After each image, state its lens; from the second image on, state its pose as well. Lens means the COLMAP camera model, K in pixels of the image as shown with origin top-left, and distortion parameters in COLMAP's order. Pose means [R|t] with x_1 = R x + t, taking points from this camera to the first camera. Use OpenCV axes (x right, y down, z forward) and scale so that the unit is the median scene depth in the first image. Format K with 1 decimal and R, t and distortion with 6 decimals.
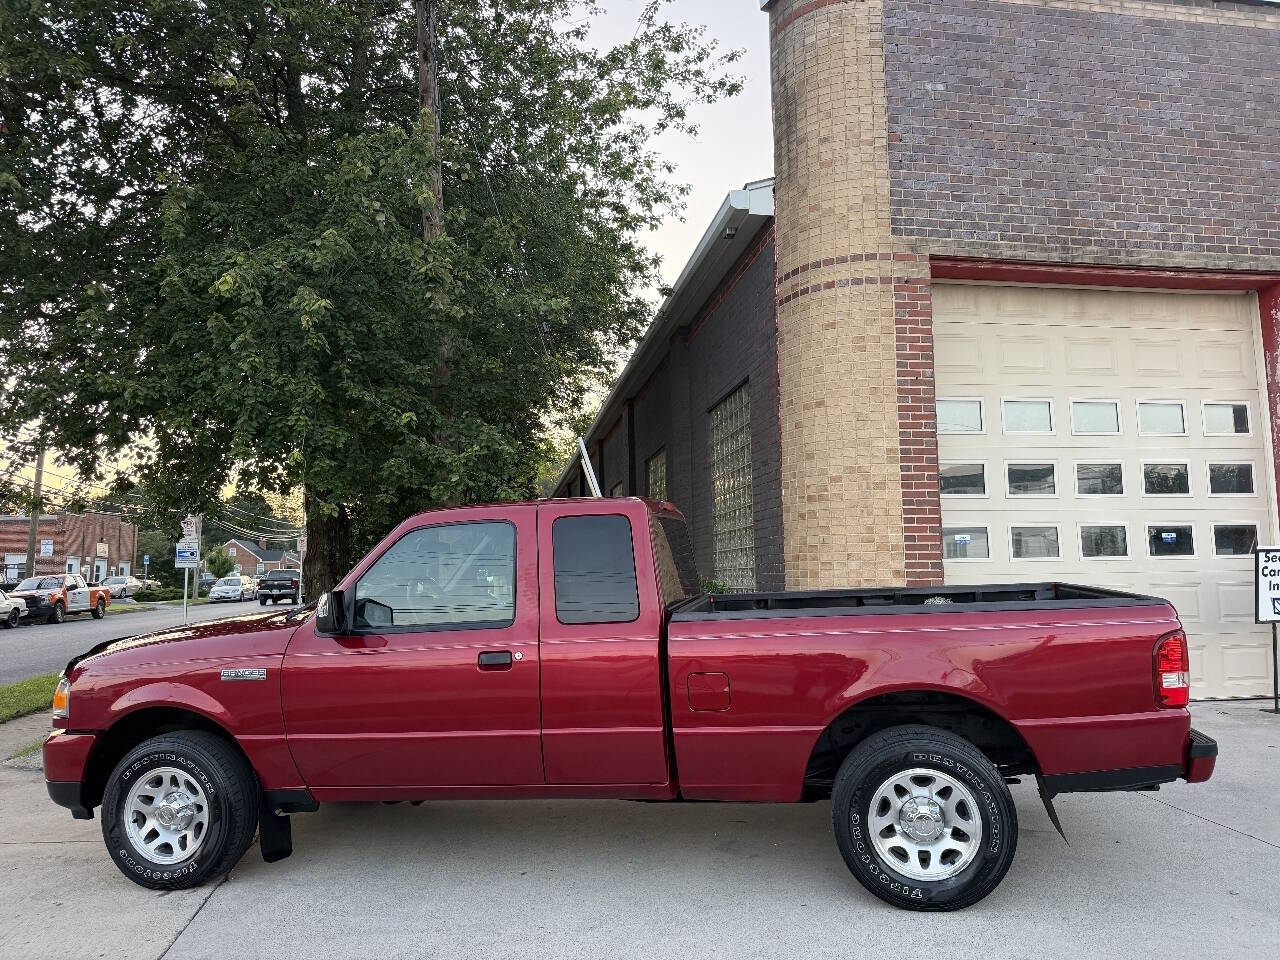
lens RADIAL K [[877.9, 0, 652.5], [0, 877.9, 501.1], [0, 0, 1]] dist [0.049815, -0.074609]
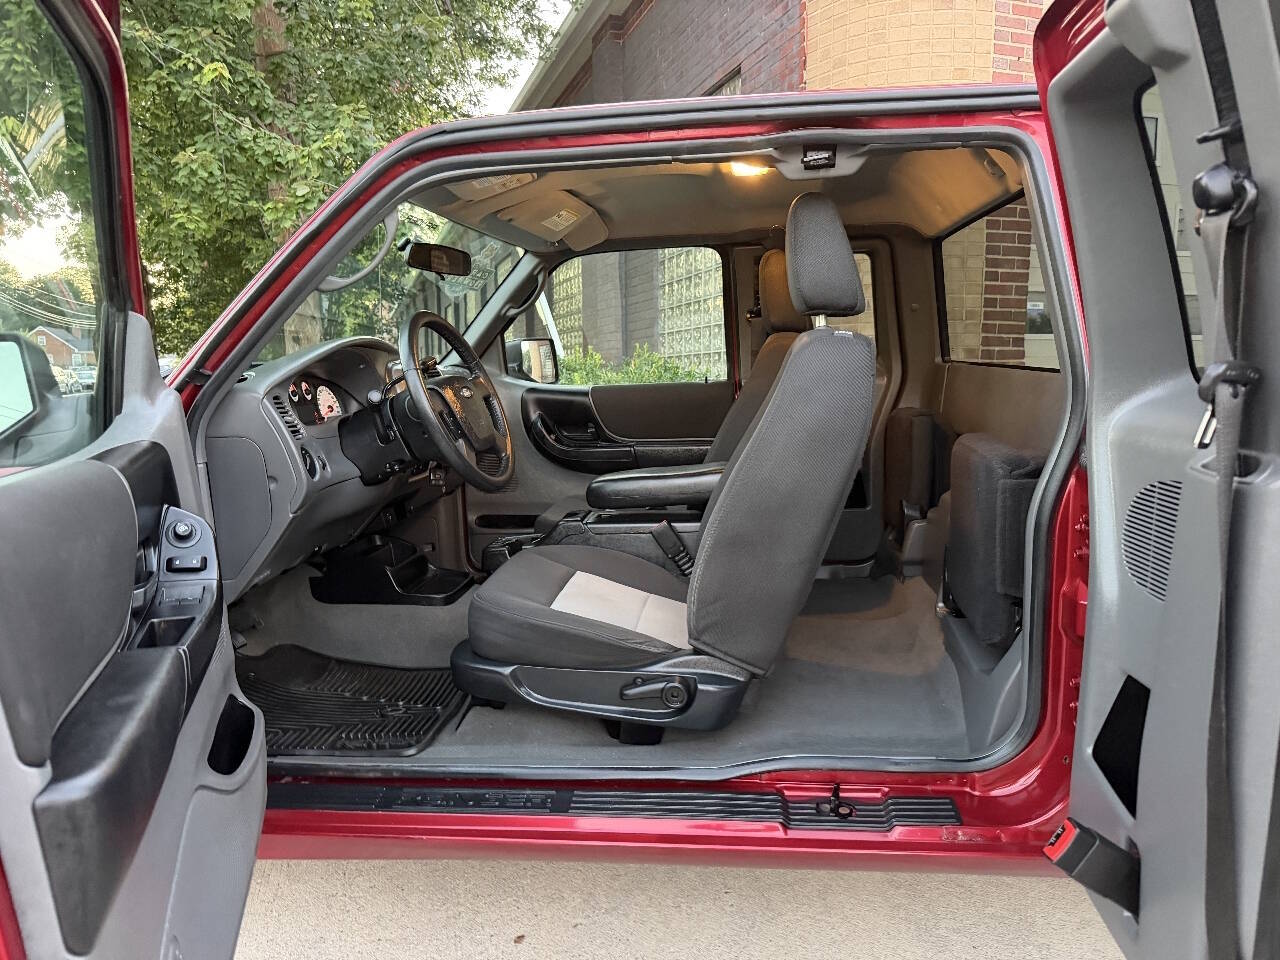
lens RADIAL K [[889.6, 0, 644.4], [0, 889.6, 484.2], [0, 0, 1]] dist [0.036598, -0.059983]
pose [[0.989417, -0.009414, 0.144792, -0.078705], [-0.020921, 0.978211, 0.206558, 0.039336], [-0.143582, -0.207401, 0.967662, 0.309773]]
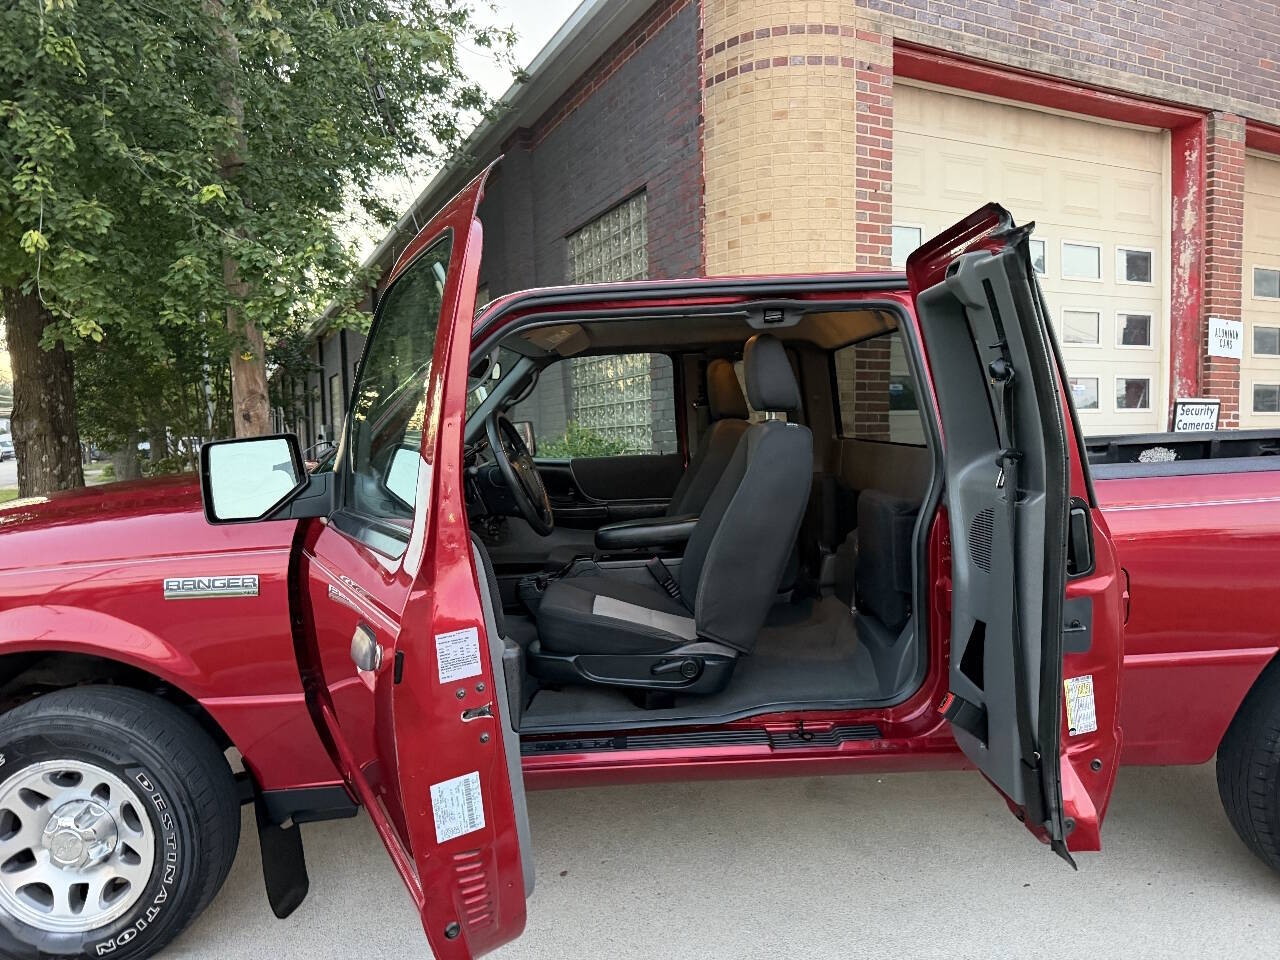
lens RADIAL K [[877.9, 0, 640.5], [0, 877.9, 486.7], [0, 0, 1]] dist [0.049815, -0.074609]
pose [[0.961824, -0.018822, 0.273022, -0.139626], [-0.018248, 0.991001, 0.132607, 0.028458], [-0.273061, -0.132526, 0.952825, 0.224802]]
